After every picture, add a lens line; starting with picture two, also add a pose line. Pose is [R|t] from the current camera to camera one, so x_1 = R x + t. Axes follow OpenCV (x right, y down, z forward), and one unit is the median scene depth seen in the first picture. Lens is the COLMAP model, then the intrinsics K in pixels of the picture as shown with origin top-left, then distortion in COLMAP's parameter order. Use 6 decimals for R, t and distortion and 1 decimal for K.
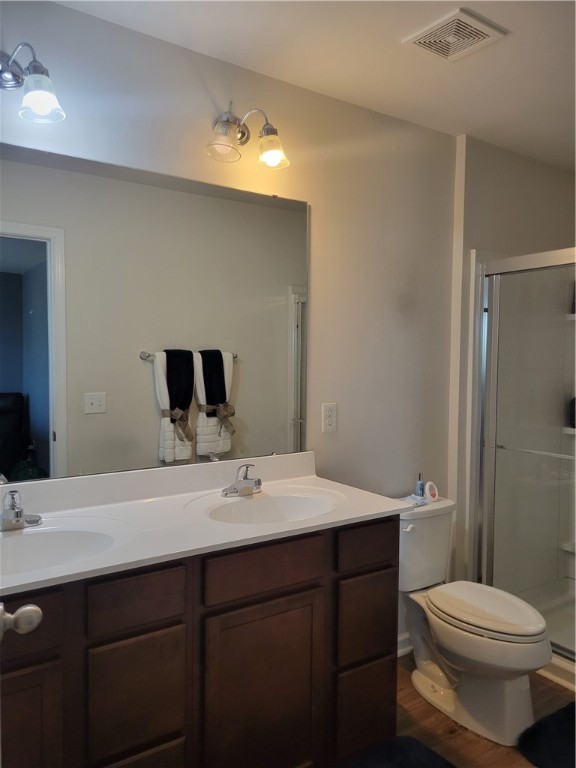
lens RADIAL K [[581.0, 0, 288.5], [0, 581.0, 384.6], [0, 0, 1]] dist [-0.000171, 0.000013]
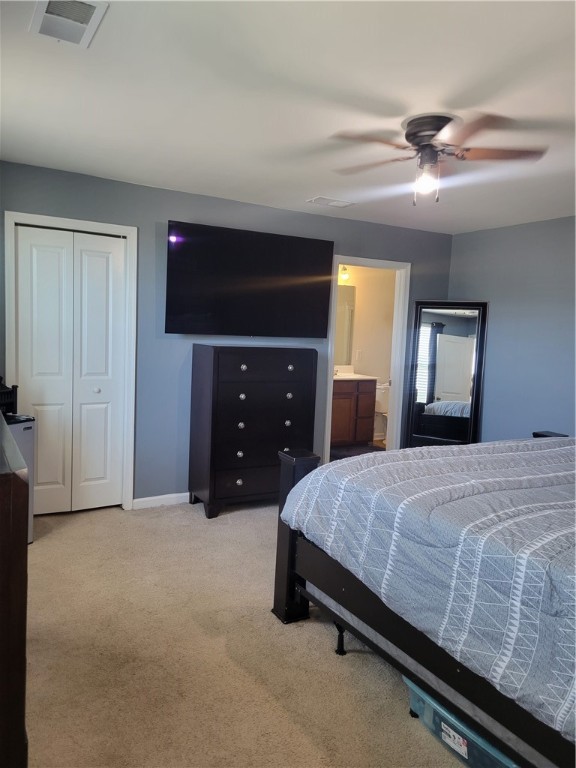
lens RADIAL K [[581.0, 0, 287.6], [0, 581.0, 384.2], [0, 0, 1]] dist [-0.000171, 0.000013]
pose [[0.996402, 0.044045, -0.072409, -0.076248], [-0.040224, 0.997762, 0.053416, 0.071714], [0.074599, -0.050312, 0.995944, -2.103242]]
